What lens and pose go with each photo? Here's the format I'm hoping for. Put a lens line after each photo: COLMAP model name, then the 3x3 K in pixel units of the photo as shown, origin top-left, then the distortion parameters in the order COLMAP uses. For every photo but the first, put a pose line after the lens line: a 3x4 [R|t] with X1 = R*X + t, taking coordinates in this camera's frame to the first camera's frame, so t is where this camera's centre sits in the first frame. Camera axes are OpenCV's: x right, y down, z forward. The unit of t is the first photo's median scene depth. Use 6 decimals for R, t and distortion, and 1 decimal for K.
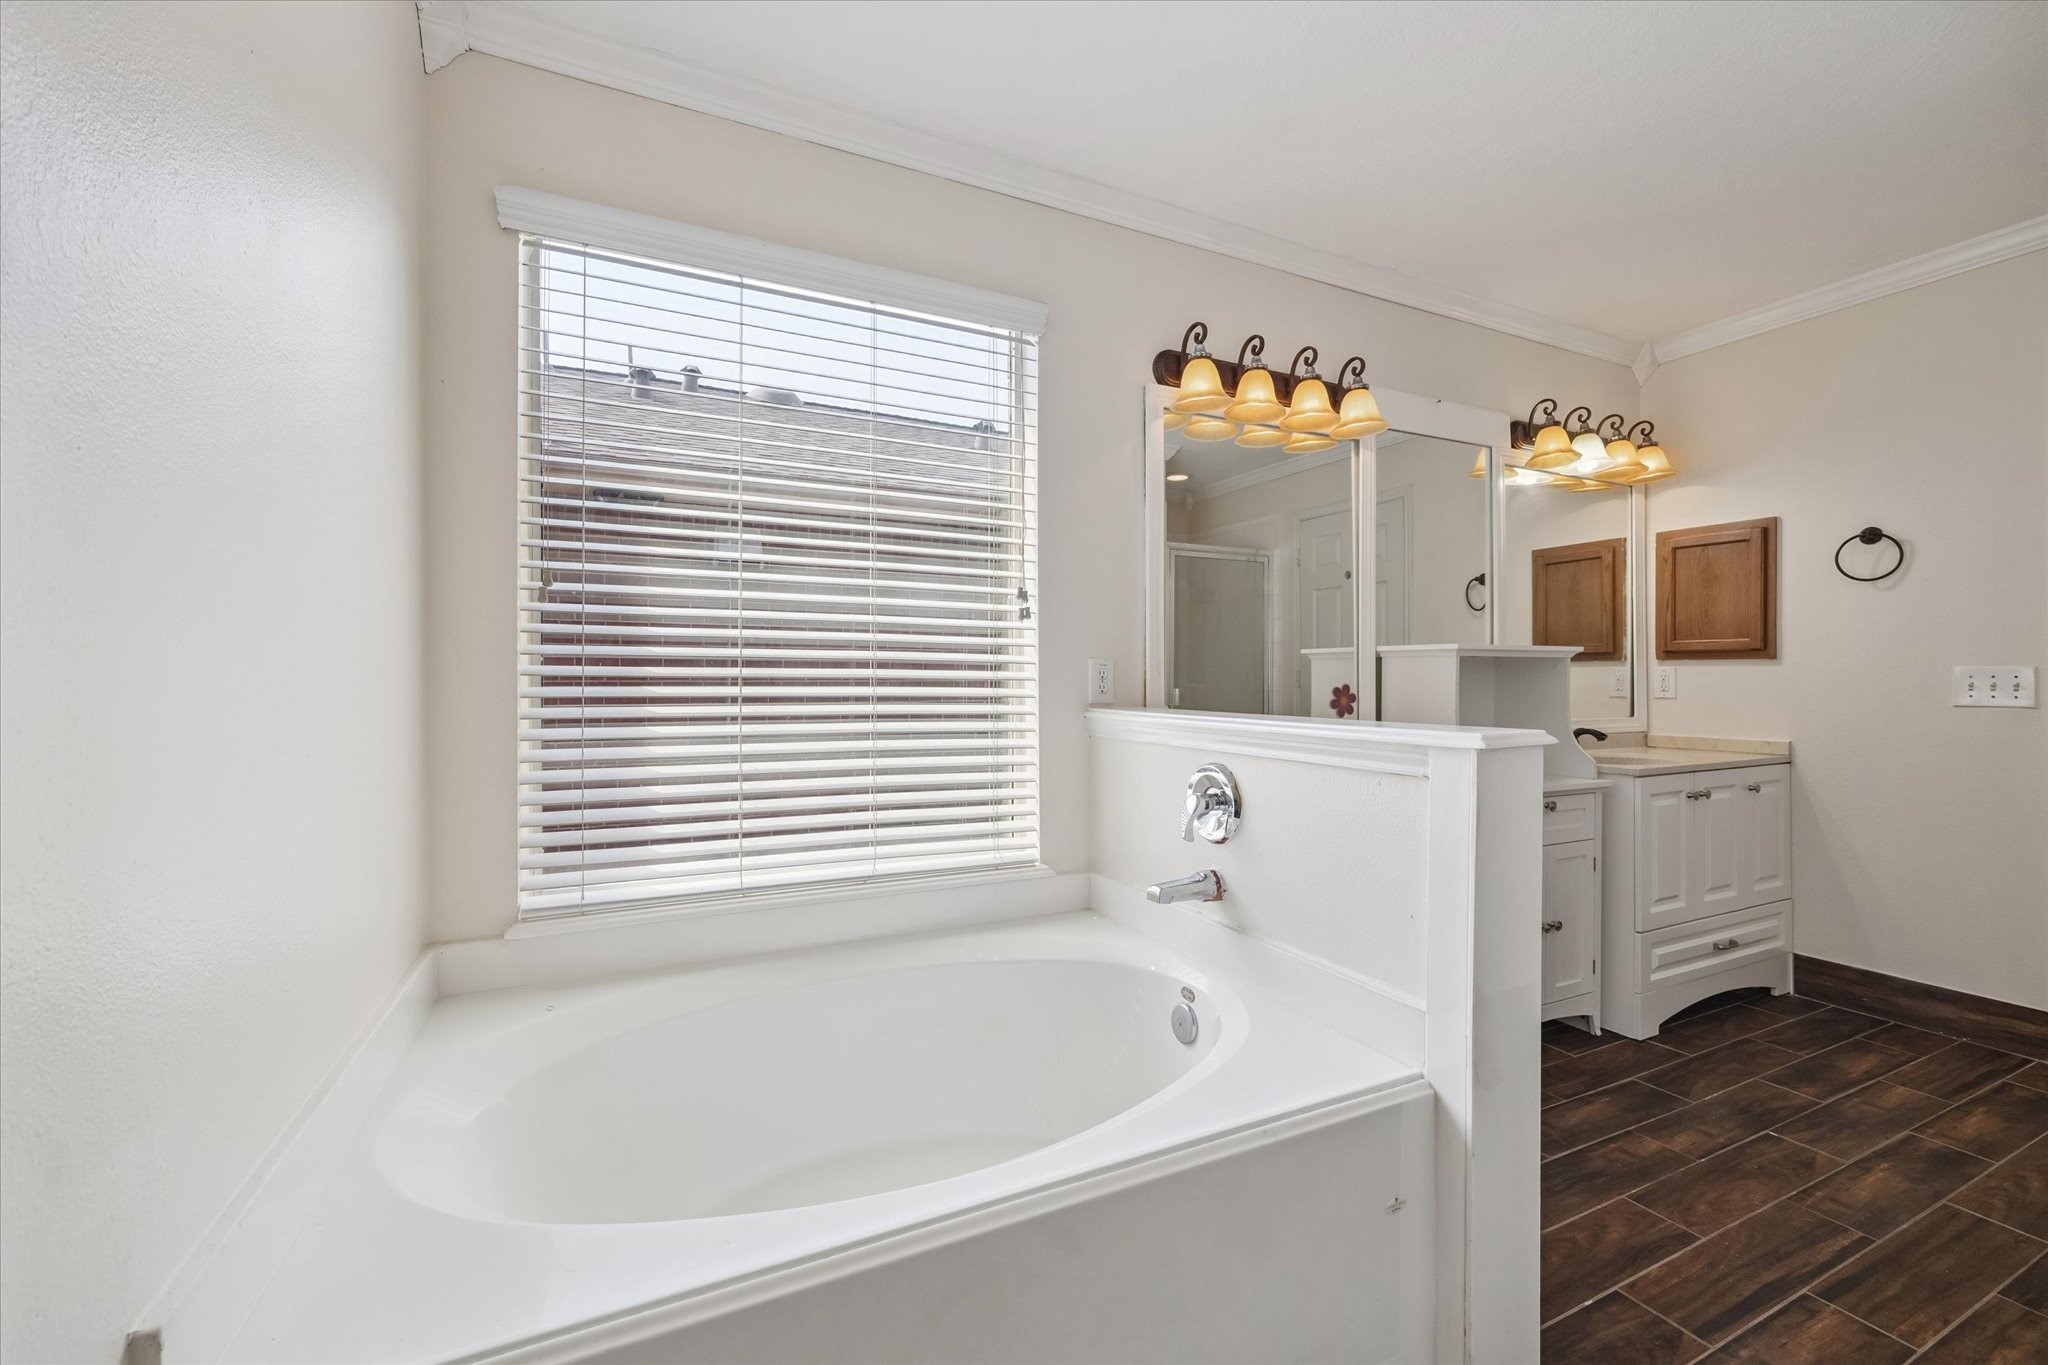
lens RADIAL K [[812.4, 0, 1019.5], [0, 812.4, 674.8], [0, 0, 1]] dist [-0.002281, -0.000434]
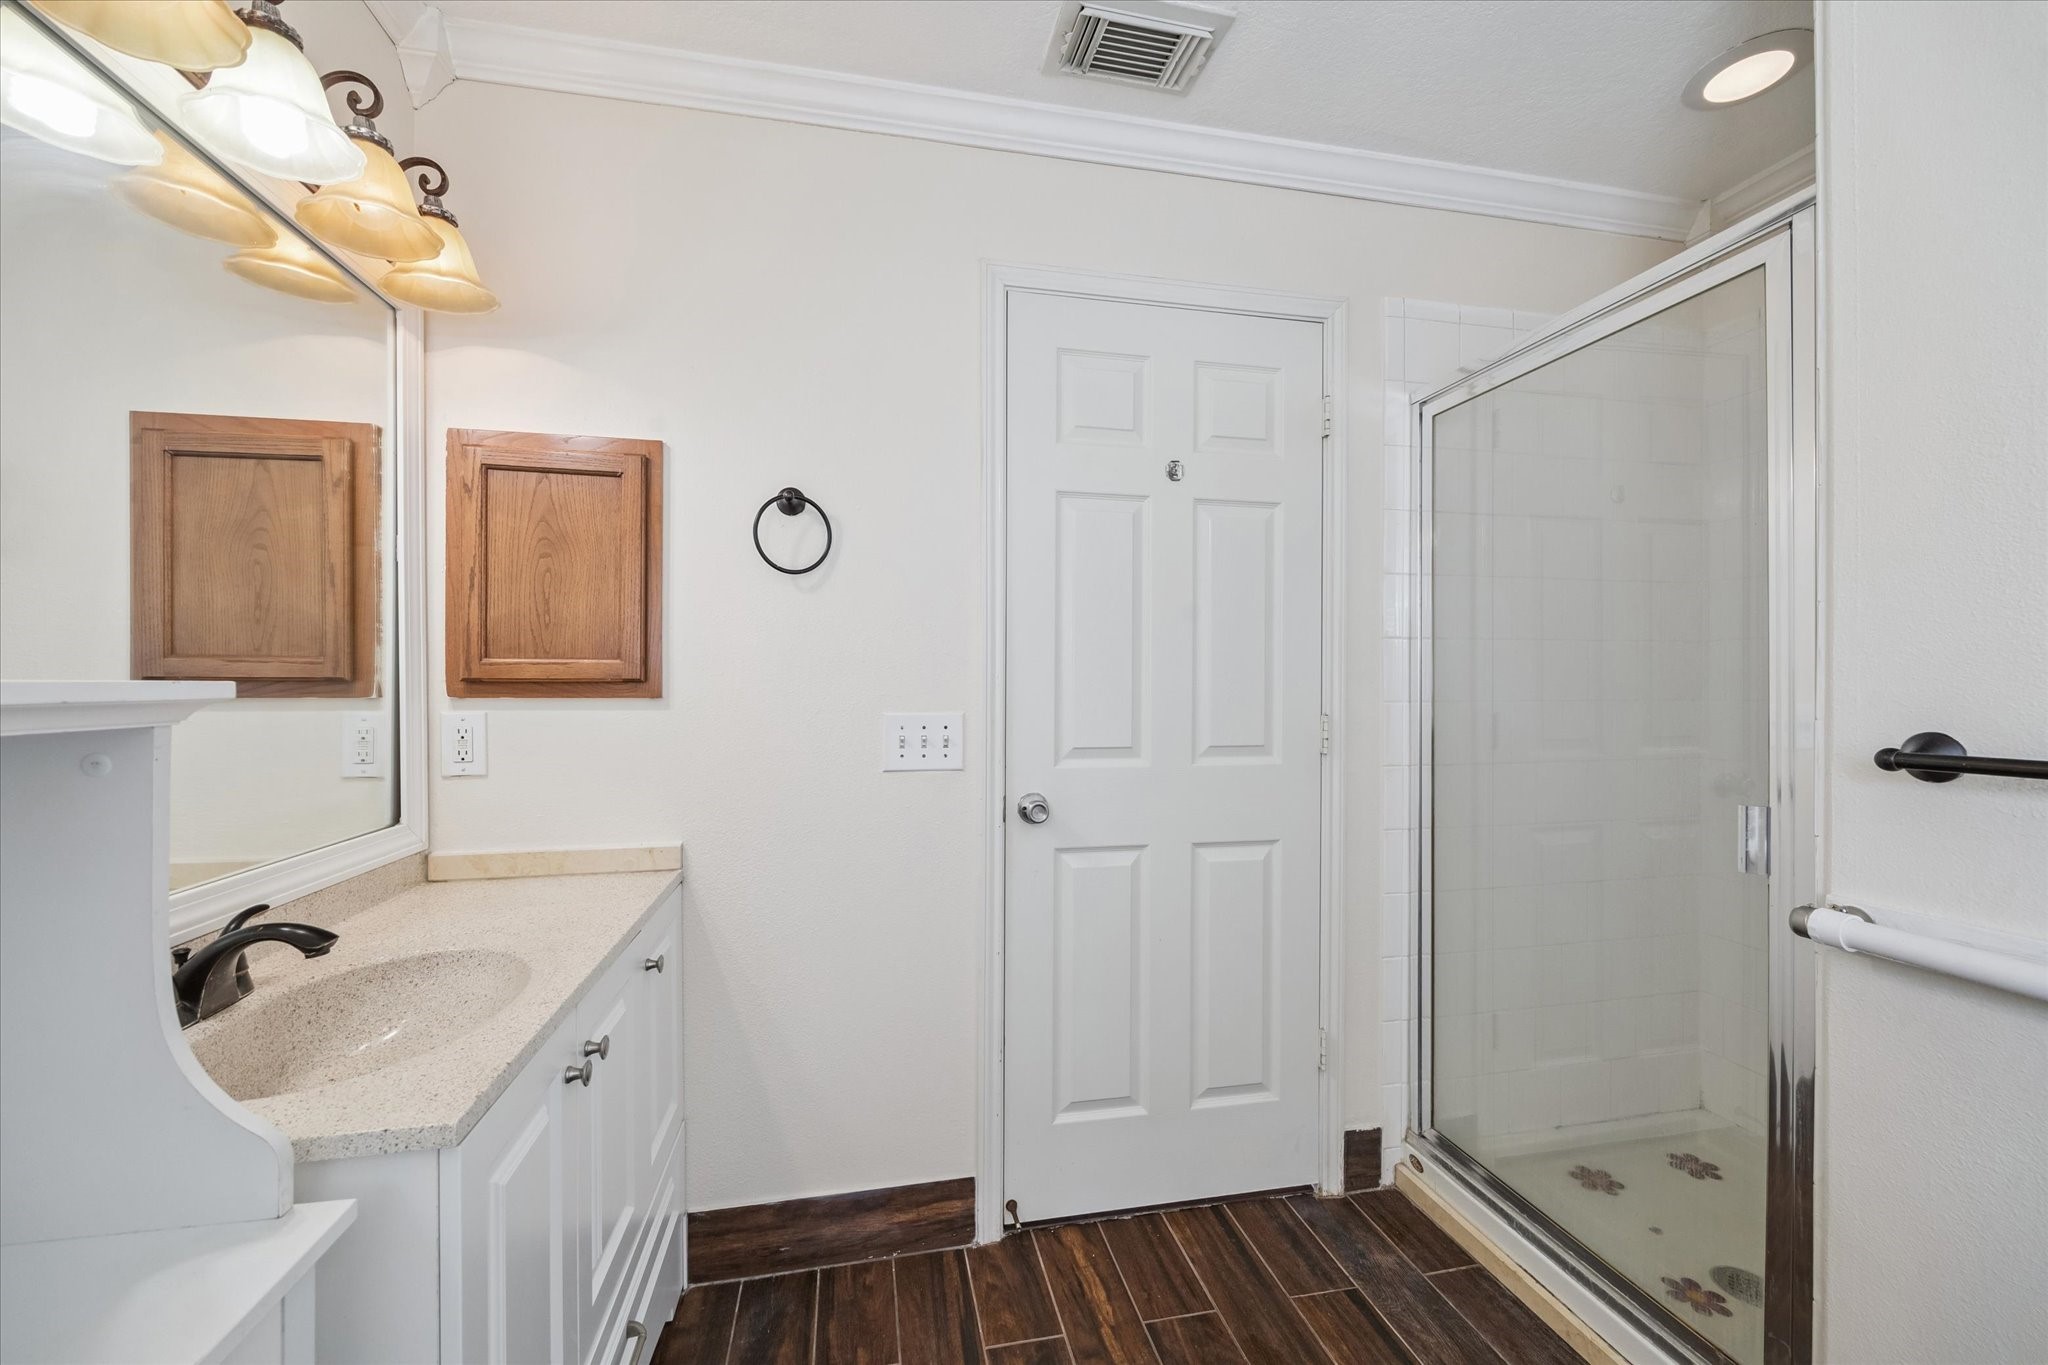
lens RADIAL K [[812.4, 0, 1027.6], [0, 812.4, 685.3], [0, 0, 1]] dist [-0.002281, -0.000434]
pose [[0.234183, -0.005201, 0.972179, 0.425095], [-0.001336, 0.999983, 0.005671, -0.030326], [-0.972192, -0.002627, 0.234172, 0.589117]]
